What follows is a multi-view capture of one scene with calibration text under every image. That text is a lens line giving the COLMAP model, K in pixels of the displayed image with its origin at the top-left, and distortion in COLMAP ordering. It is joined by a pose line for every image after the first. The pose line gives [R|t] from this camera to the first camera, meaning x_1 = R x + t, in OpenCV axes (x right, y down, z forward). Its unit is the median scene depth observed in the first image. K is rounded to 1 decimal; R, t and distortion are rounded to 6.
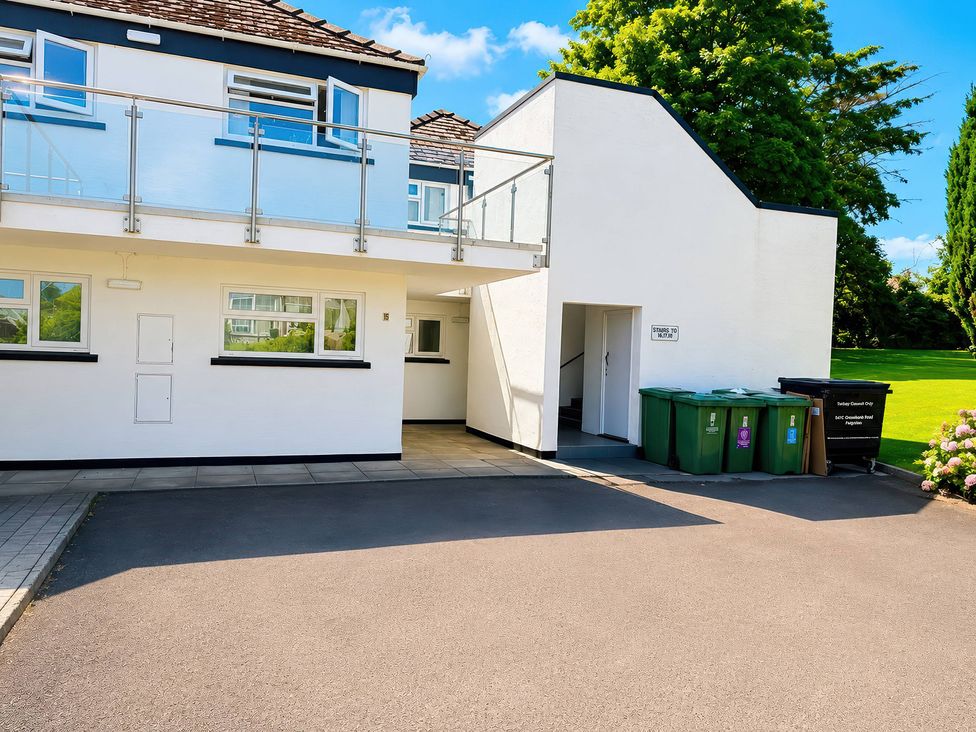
lens RADIAL K [[721.9, 0, 488.0], [0, 721.9, 366.0], [0, 0, 1]] dist [0.004134, 0.003155]
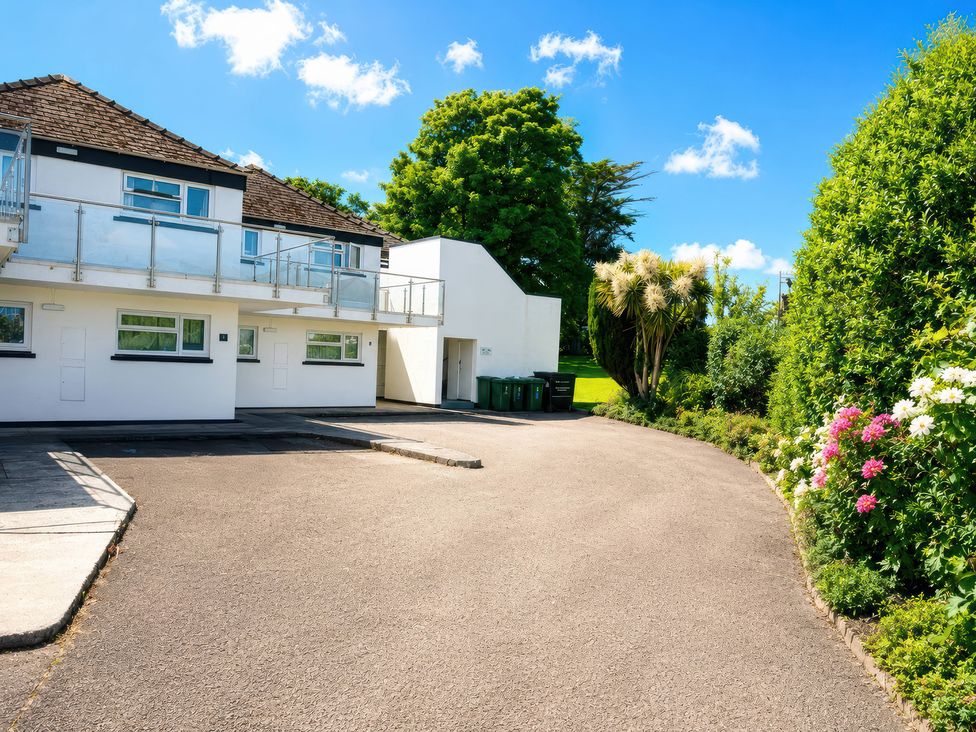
lens RADIAL K [[721.9, 0, 488.0], [0, 721.9, 366.0], [0, 0, 1]] dist [0.004134, 0.003155]
pose [[0.966012, -0.004060, 0.258466, -0.276775], [0.008691, 0.999821, -0.016777, 0.046086], [-0.258351, 0.018453, 0.965875, -0.985106]]
